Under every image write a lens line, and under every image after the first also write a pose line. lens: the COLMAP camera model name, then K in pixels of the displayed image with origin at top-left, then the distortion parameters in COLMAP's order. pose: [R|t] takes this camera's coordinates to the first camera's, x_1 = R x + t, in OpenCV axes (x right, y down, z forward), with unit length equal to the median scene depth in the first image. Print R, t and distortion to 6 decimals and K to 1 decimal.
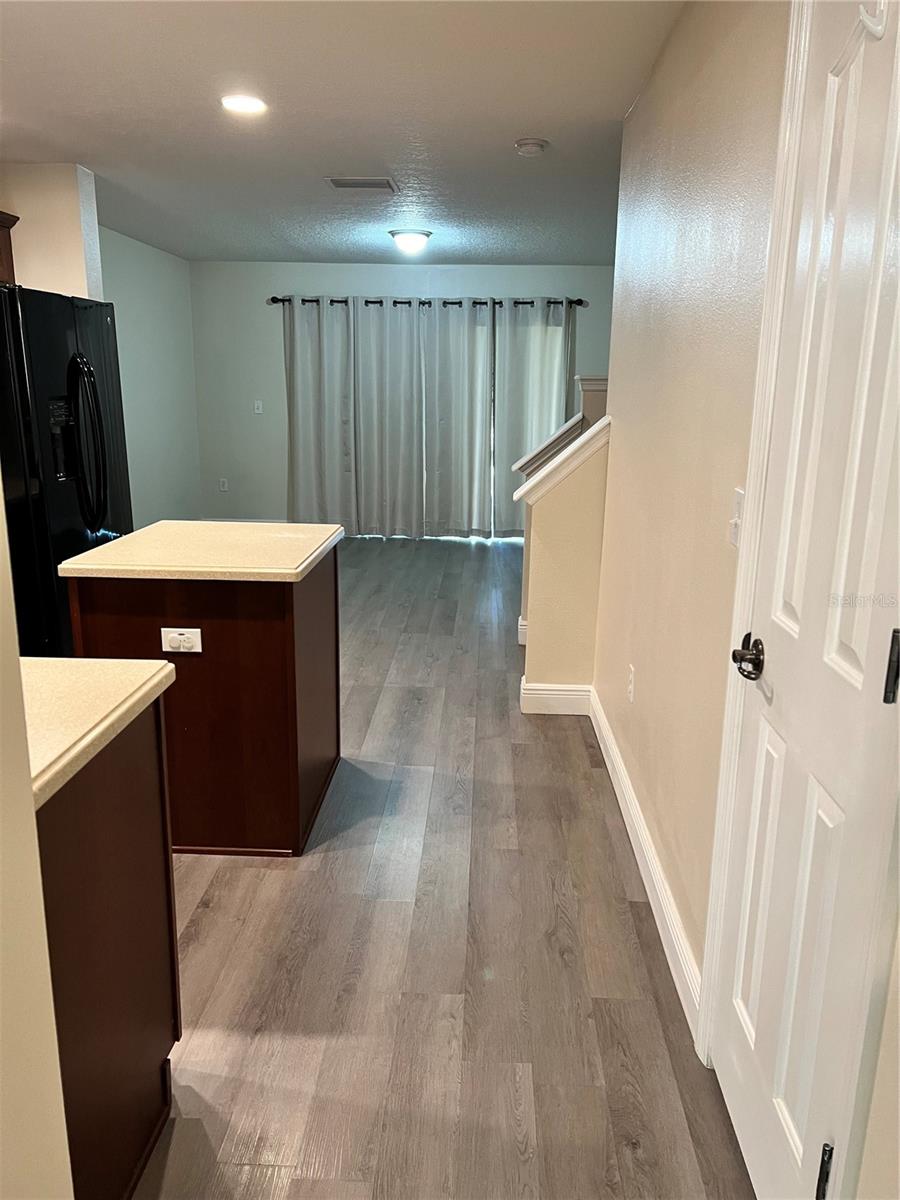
lens RADIAL K [[901.8, 0, 457.5], [0, 901.8, 598.6], [0, 0, 1]] dist [0.026299, -0.026718]
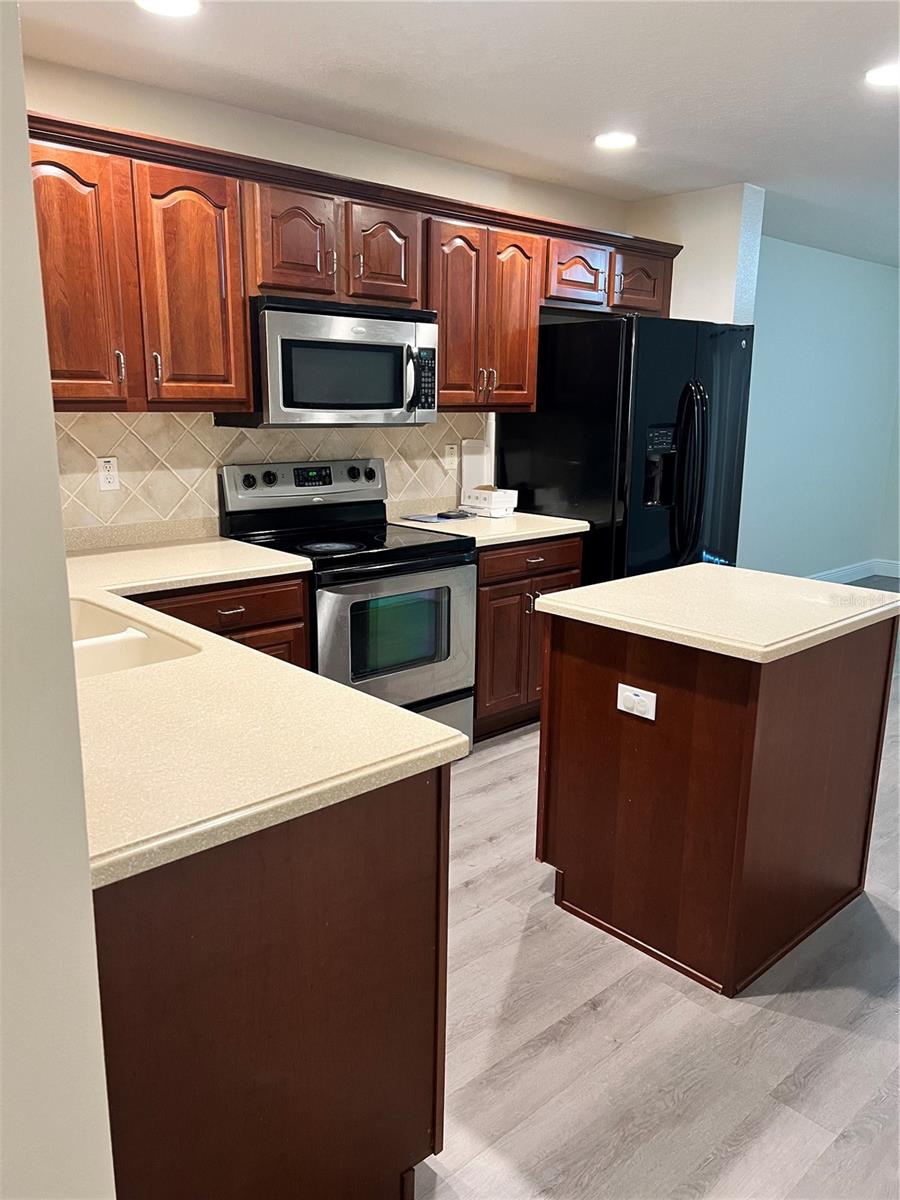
lens RADIAL K [[901.8, 0, 448.2], [0, 901.8, 609.9], [0, 0, 1]] dist [0.026299, -0.026718]
pose [[0.708479, 0.156272, -0.688212, 0.157001], [-0.167482, 0.984548, 0.051147, -0.056558], [0.685570, 0.079027, 0.723704, 0.229575]]
